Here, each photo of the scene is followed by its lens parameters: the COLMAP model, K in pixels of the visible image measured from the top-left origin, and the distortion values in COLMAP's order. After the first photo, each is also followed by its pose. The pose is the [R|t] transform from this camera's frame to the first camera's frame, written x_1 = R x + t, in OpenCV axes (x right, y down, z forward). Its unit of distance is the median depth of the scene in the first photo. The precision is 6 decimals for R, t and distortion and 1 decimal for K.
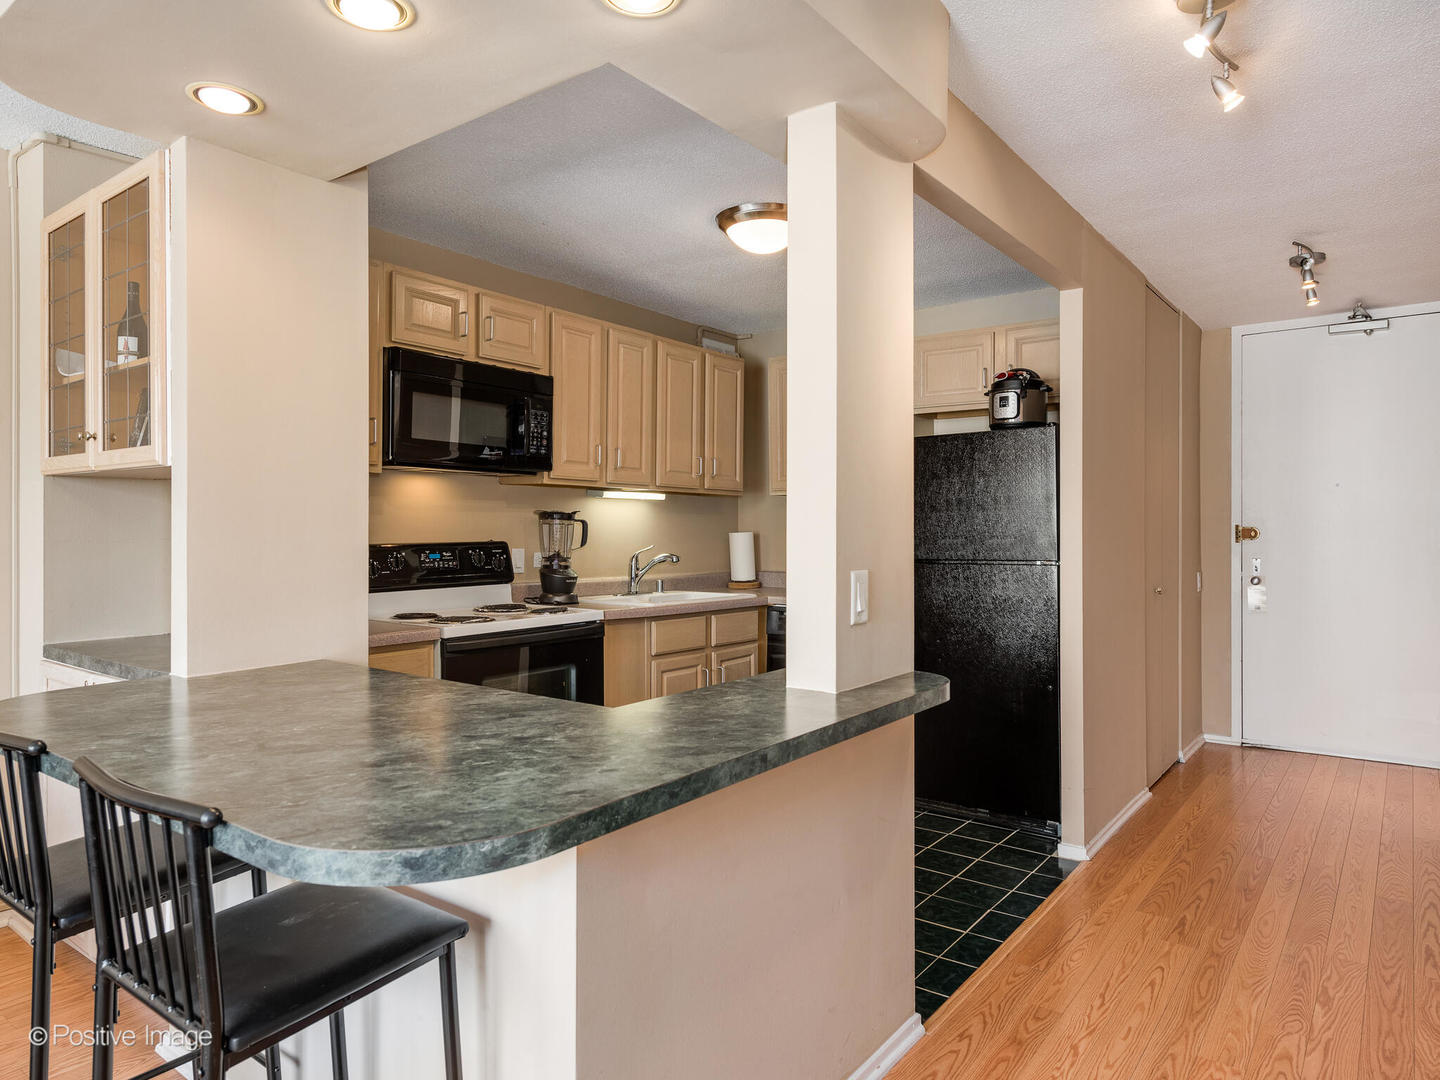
lens RADIAL K [[928.2, 0, 721.5], [0, 928.2, 528.3], [0, 0, 1]] dist [0.015166, 0.000369]
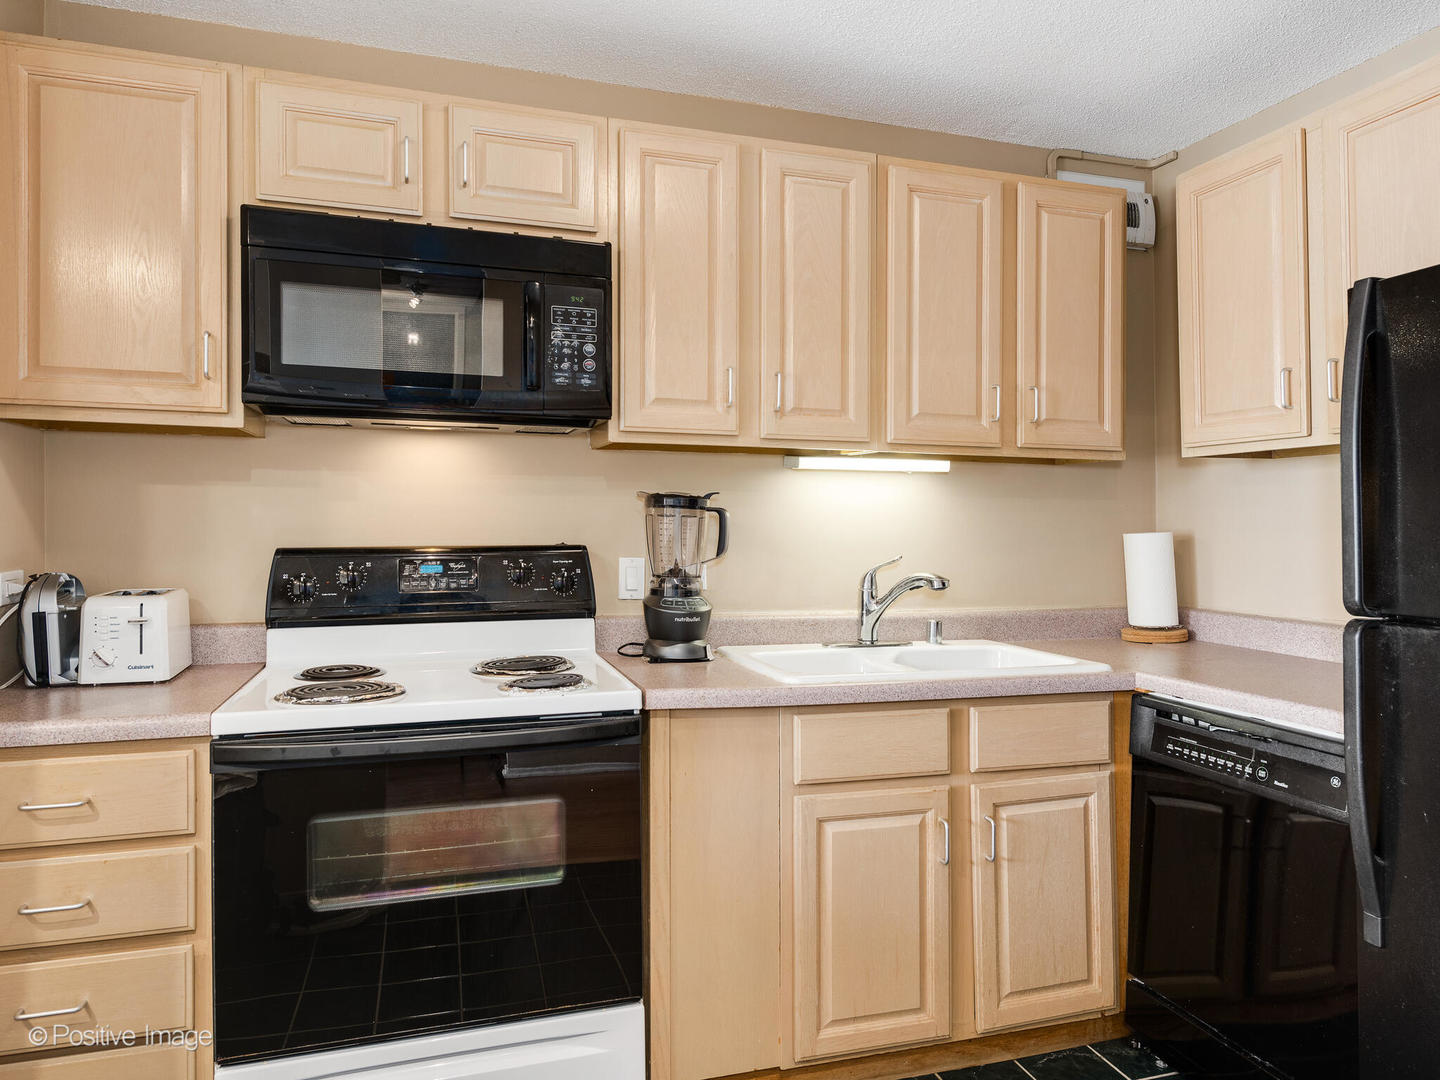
lens RADIAL K [[928.2, 0, 718.0], [0, 928.2, 516.5], [0, 0, 1]] dist [0.015166, 0.000369]
pose [[0.803362, -0.003128, -0.595483, 0.177402], [-0.001848, 0.999968, -0.007746, 0.000030], [0.595488, 0.007324, 0.803331, 0.562119]]
